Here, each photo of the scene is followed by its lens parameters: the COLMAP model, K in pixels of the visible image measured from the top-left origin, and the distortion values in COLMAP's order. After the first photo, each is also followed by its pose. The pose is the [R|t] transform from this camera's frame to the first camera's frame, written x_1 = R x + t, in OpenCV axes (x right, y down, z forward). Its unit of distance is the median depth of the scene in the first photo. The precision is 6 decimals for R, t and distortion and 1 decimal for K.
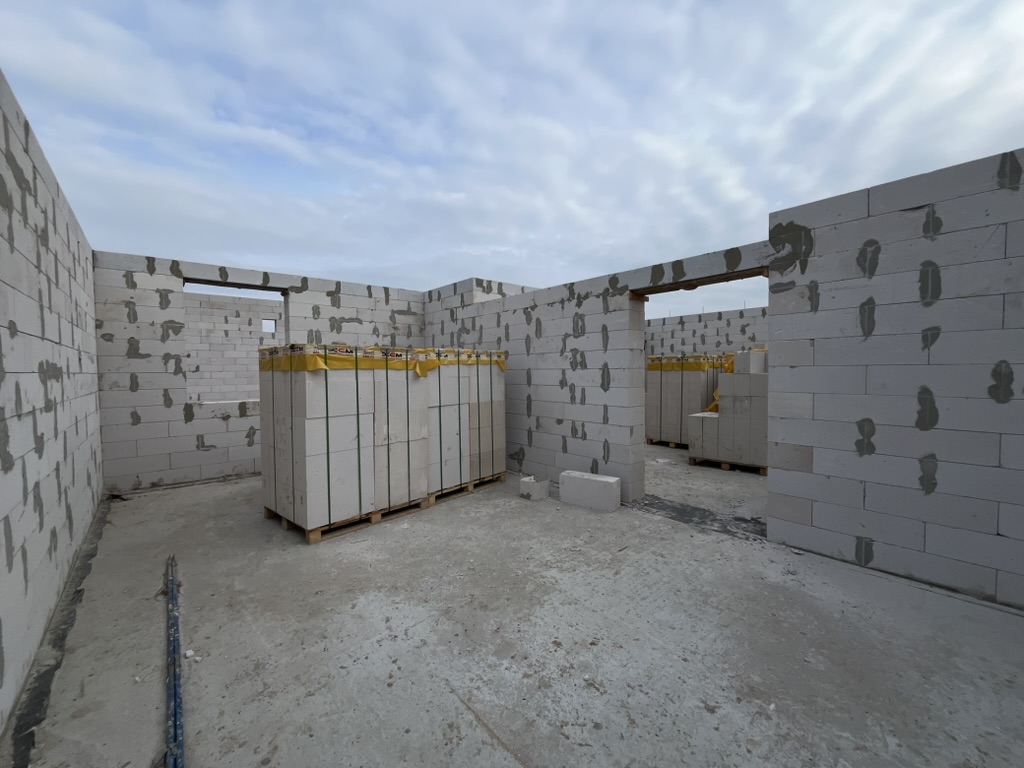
lens RADIAL K [[412.3, 0, 512.0], [0, 412.3, 384.0], [0, 0, 1]] dist [-0.003648, 0.000241]
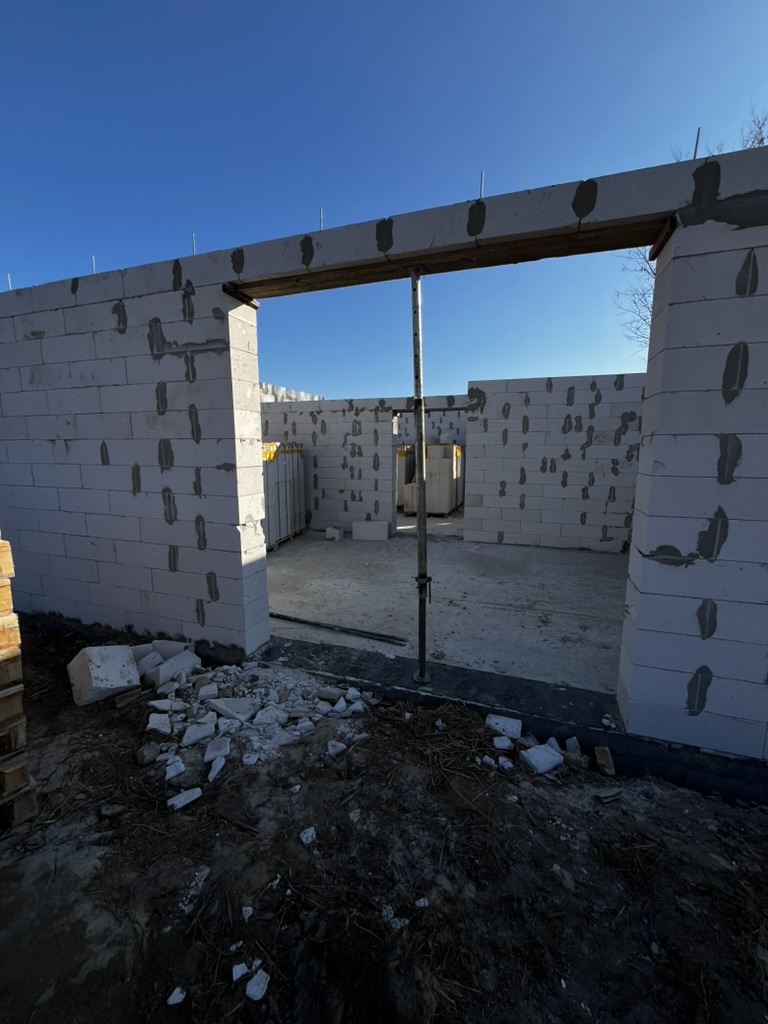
lens RADIAL K [[418.7, 0, 383.6], [0, 418.7, 511.0], [0, 0, 1]] dist [-0.002017, -0.000378]
pose [[0.866323, -0.061144, 0.495727, -0.551536], [0.005319, 0.993552, 0.113252, -0.010953], [-0.499455, -0.095476, 0.861063, -0.435090]]
